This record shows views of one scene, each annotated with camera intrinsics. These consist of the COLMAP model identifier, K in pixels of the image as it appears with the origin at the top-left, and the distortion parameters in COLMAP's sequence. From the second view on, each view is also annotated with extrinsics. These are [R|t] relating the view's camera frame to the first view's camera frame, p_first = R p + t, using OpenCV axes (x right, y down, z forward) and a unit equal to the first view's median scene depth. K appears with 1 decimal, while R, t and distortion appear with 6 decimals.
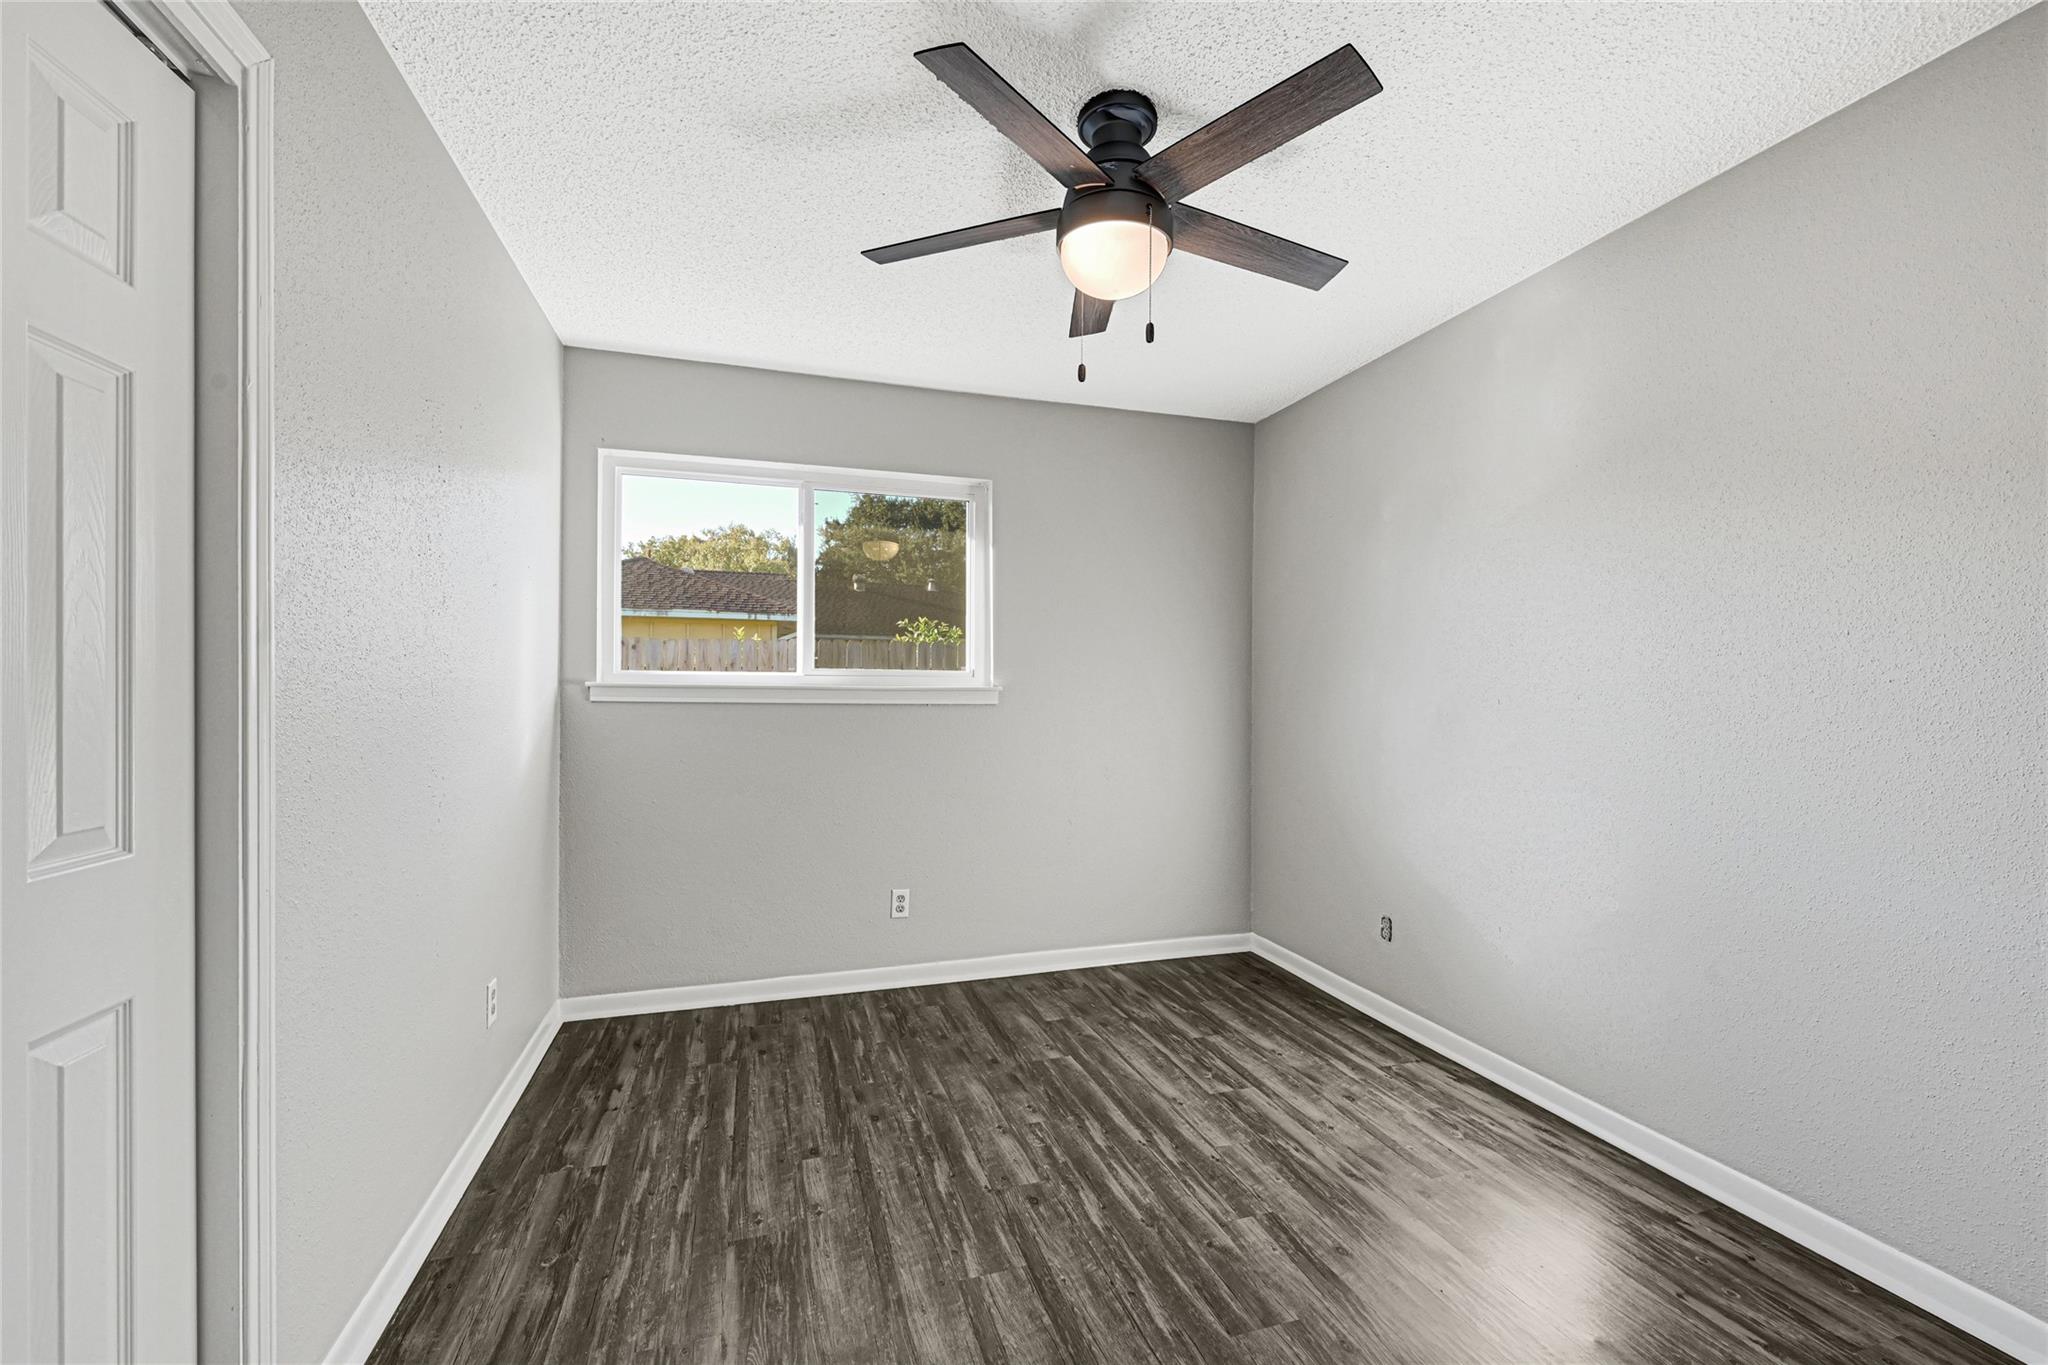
lens RADIAL K [[850.2, 0, 1023.2], [0, 850.2, 690.9], [0, 0, 1]] dist [0.011454, -0.000801]
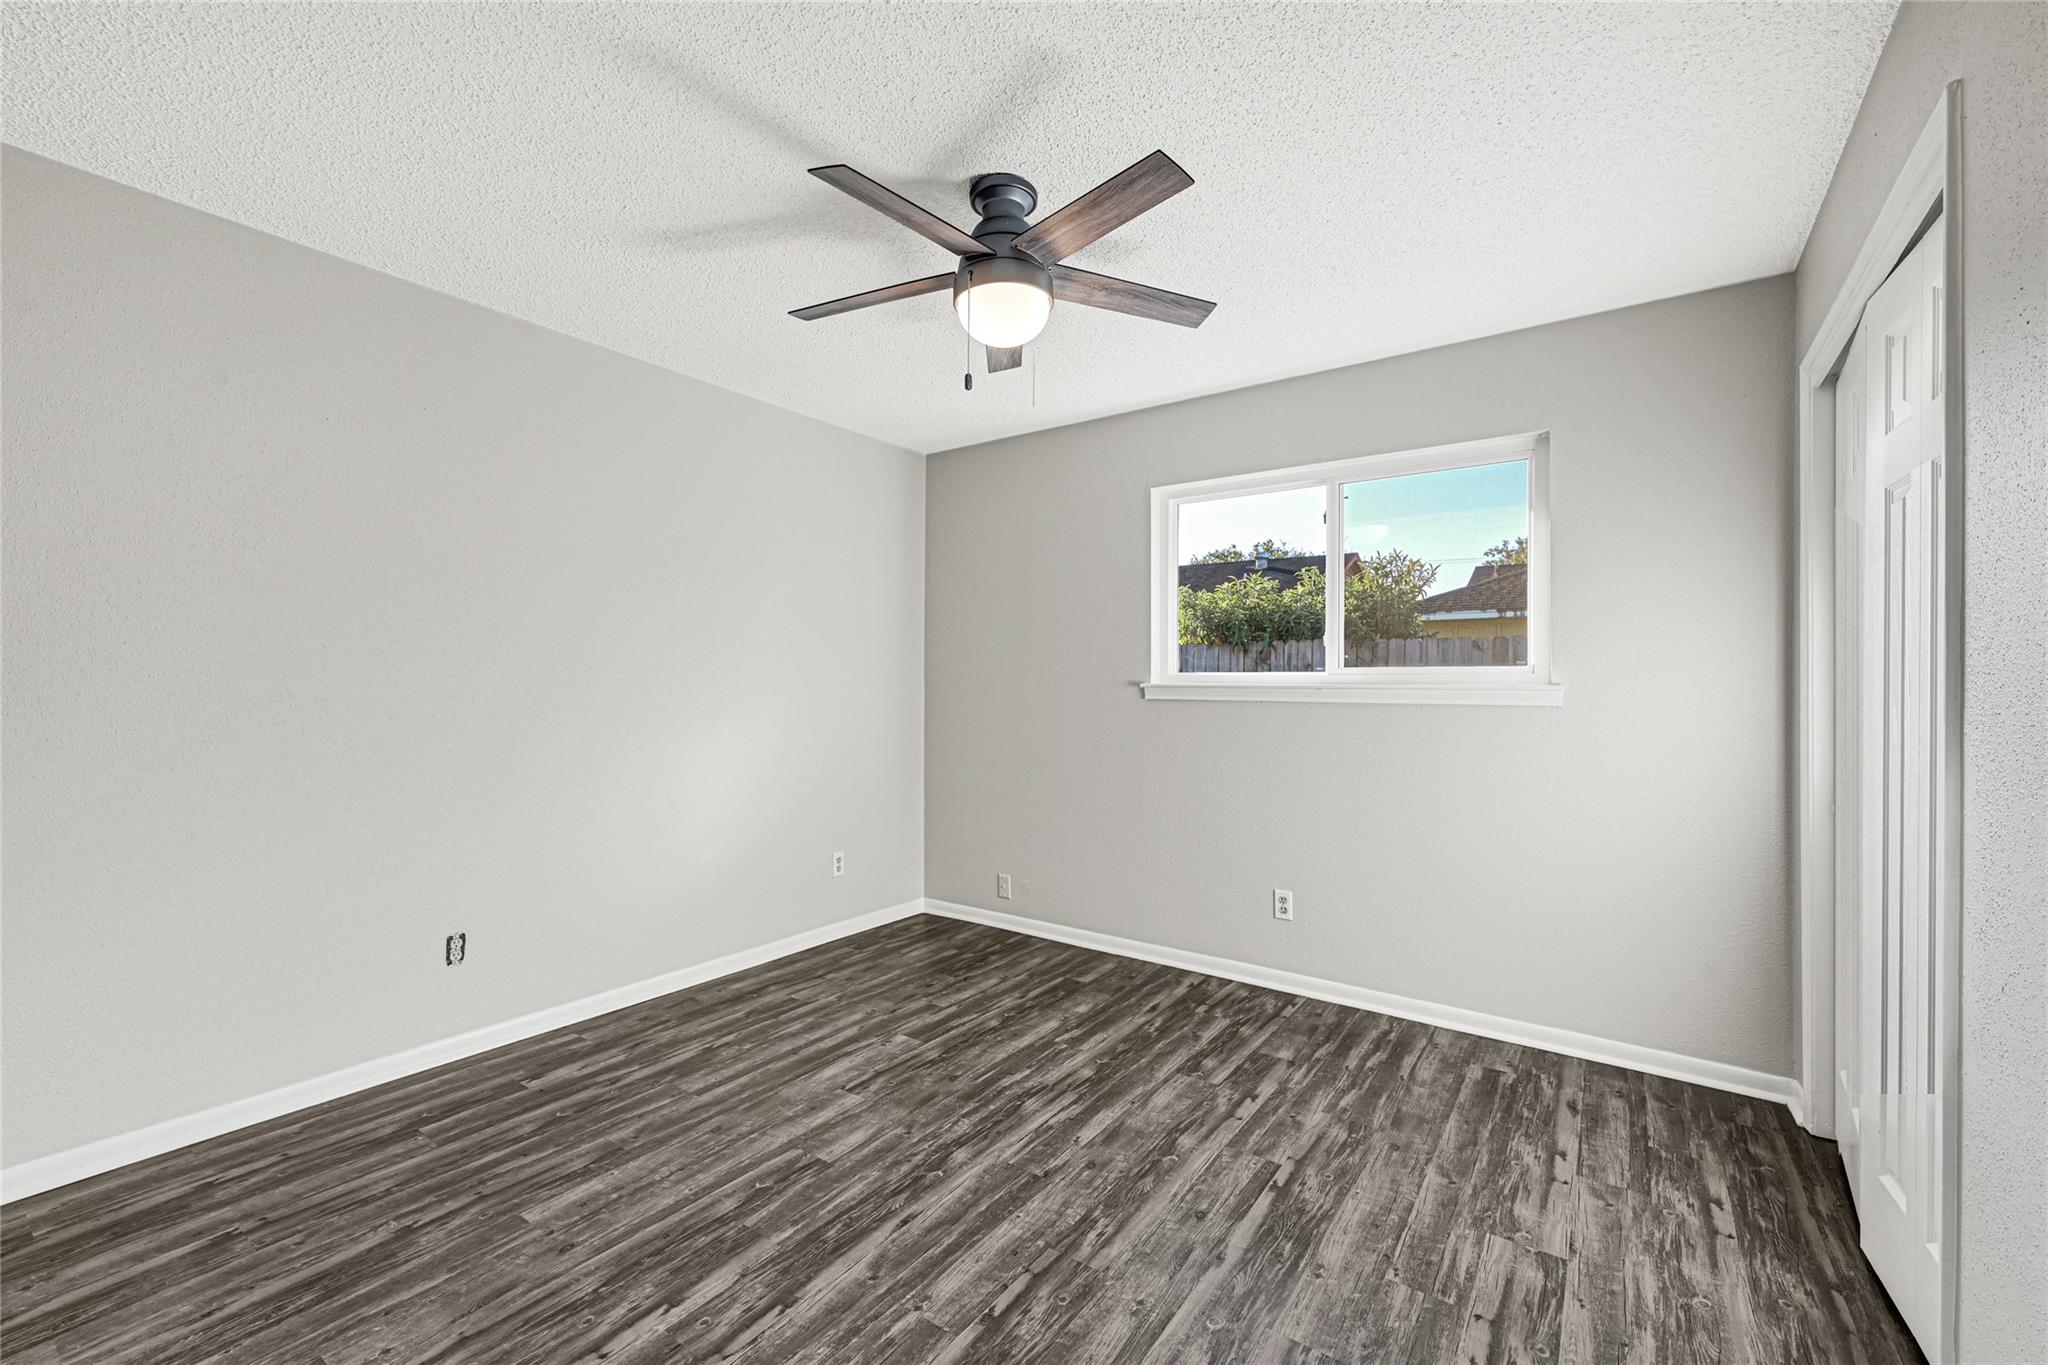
lens RADIAL K [[850.2, 0, 1016.7], [0, 850.2, 679.6], [0, 0, 1]] dist [0.011454, -0.000801]
pose [[0.595807, -0.007508, -0.803092, 0.391751], [-0.009750, 0.999815, -0.016580, 0.009437], [0.803068, 0.017709, 0.595624, 0.145857]]
